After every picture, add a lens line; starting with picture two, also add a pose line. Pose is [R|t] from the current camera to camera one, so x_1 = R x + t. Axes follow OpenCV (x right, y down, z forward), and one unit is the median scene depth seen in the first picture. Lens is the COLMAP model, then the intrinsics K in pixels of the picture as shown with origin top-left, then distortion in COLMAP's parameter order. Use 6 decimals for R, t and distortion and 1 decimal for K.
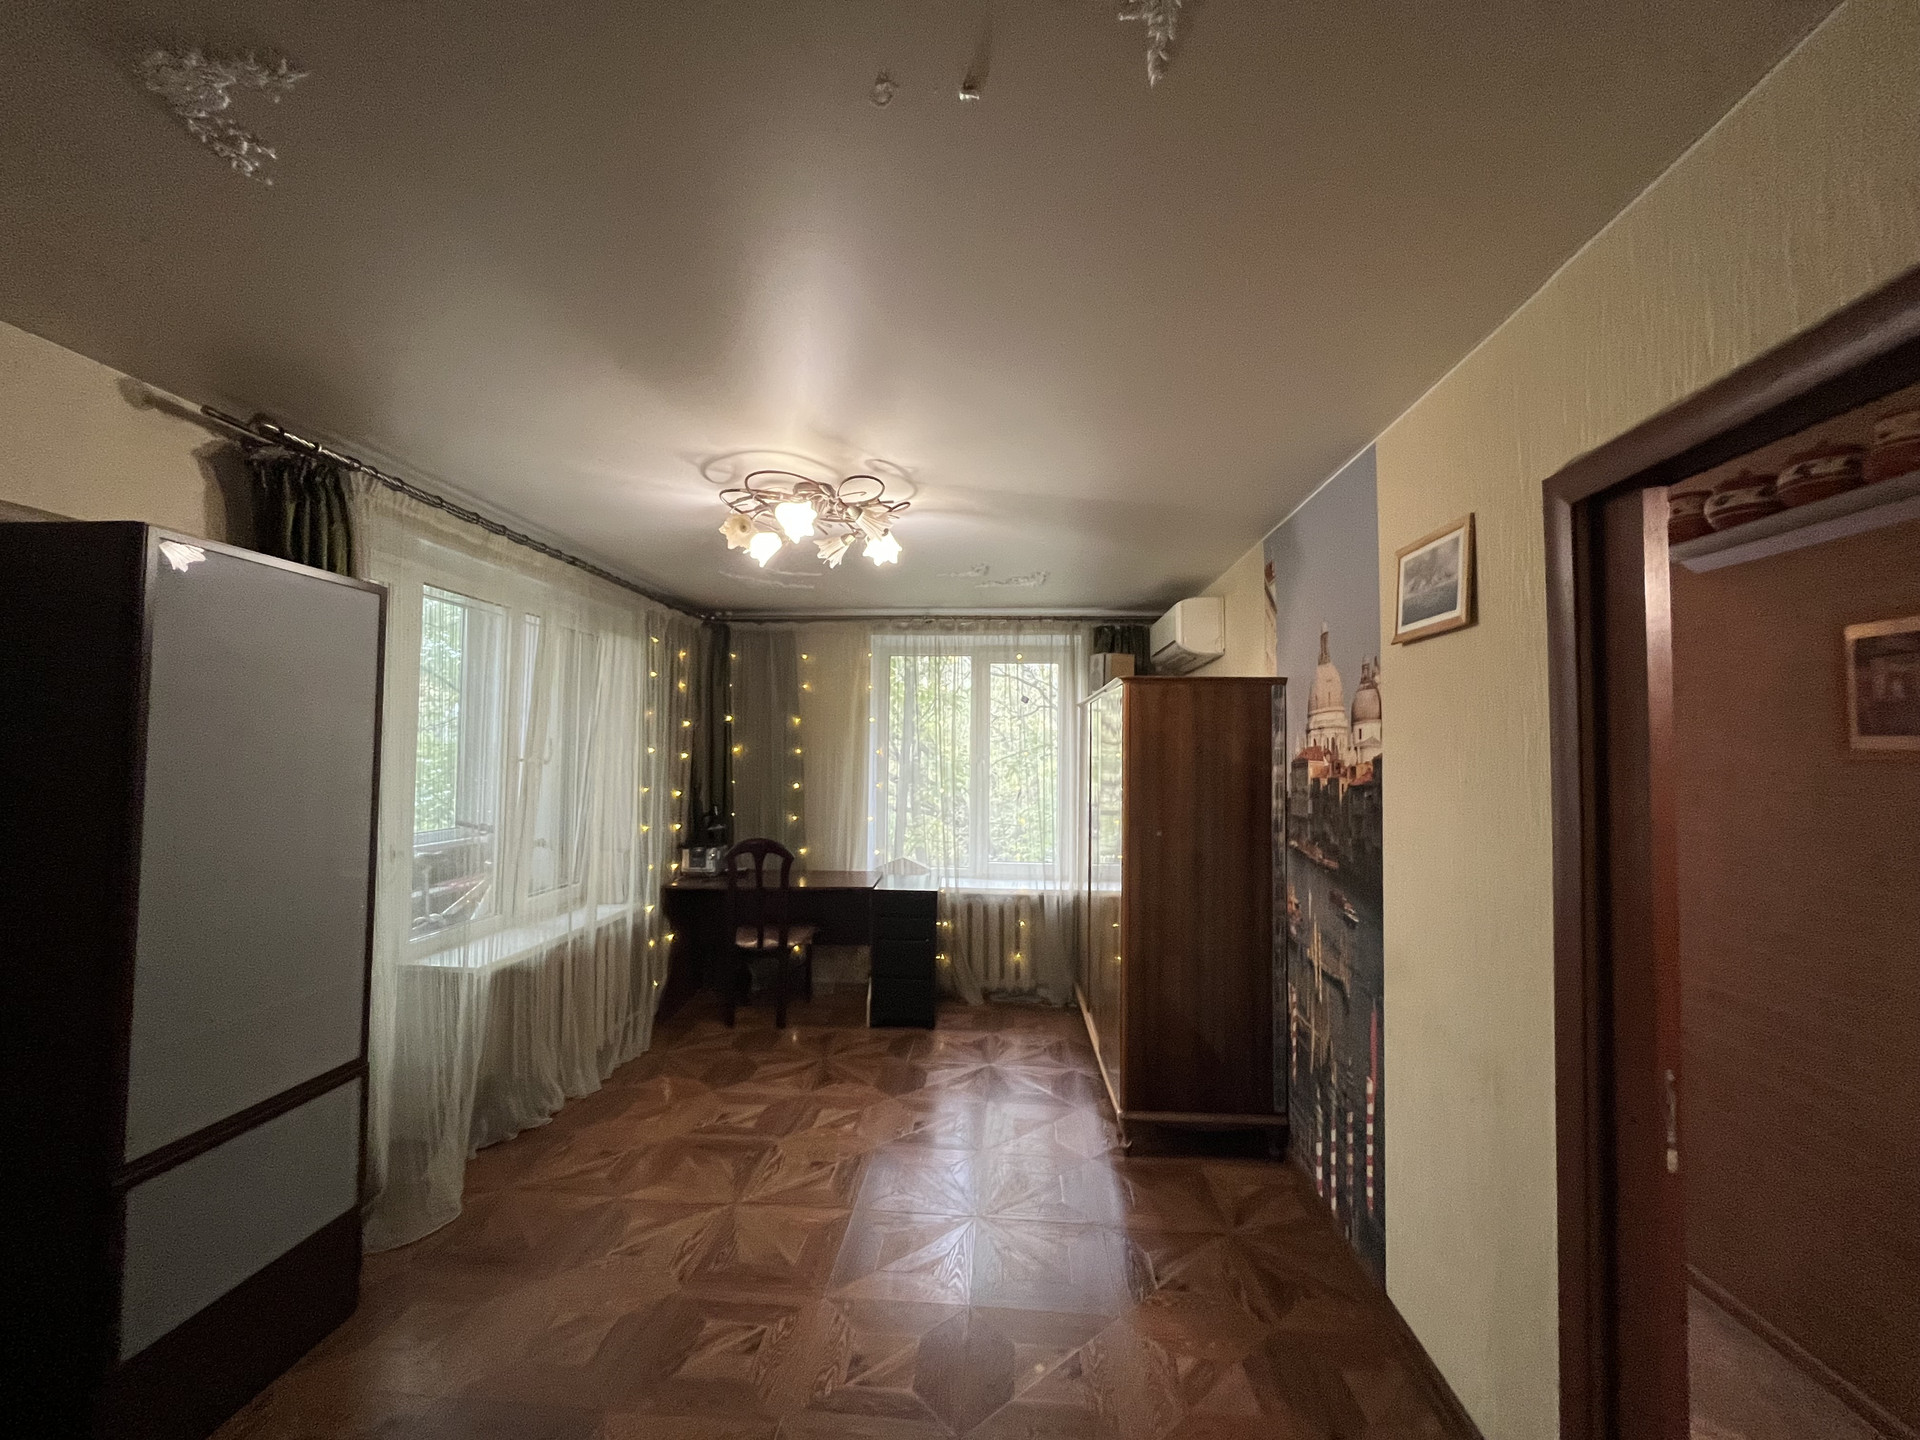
lens RADIAL K [[779.6, 0, 956.7], [0, 779.6, 709.8], [0, 0, 1]] dist [-0.000324, 0.000147]
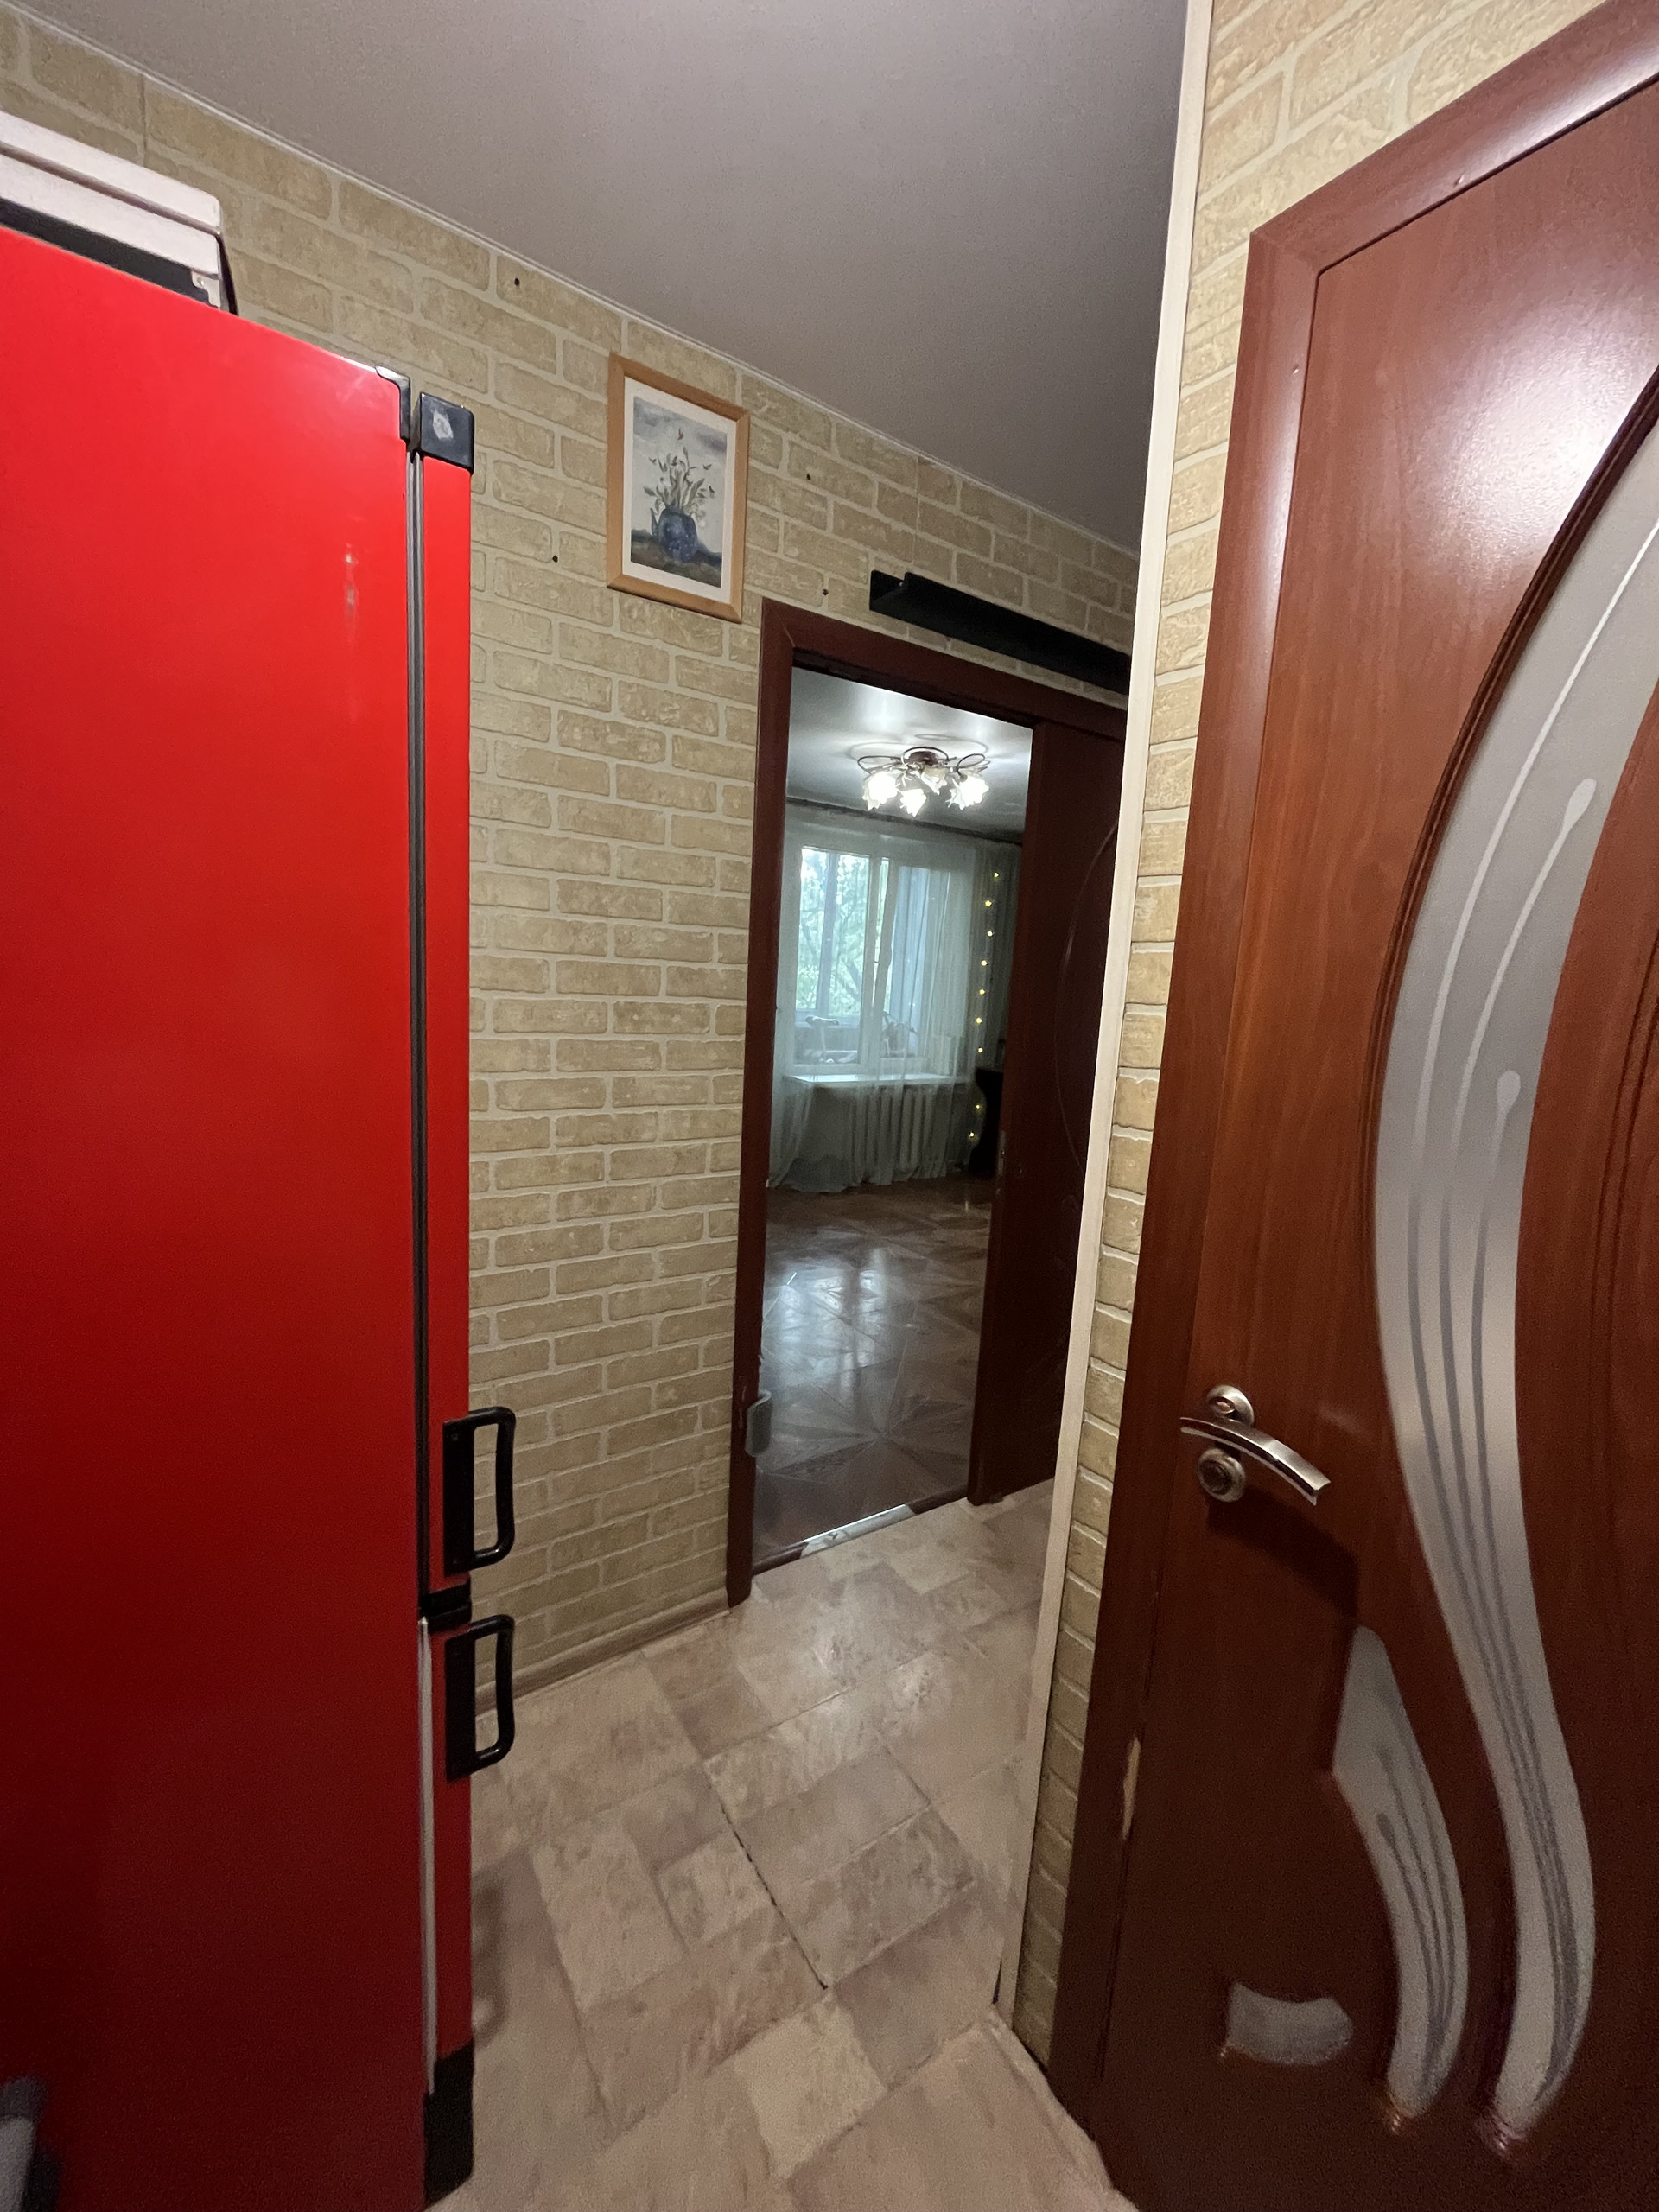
lens RADIAL K [[898.1, 0, 830.8], [0, 898.1, 1111.8], [0, 0, 1]] dist [-0.000324, 0.000147]
pose [[0.635440, 0.153742, -0.756690, 0.822211], [-0.019866, 0.982908, 0.183022, 0.042156], [0.771895, -0.101267, 0.627633, -0.161481]]
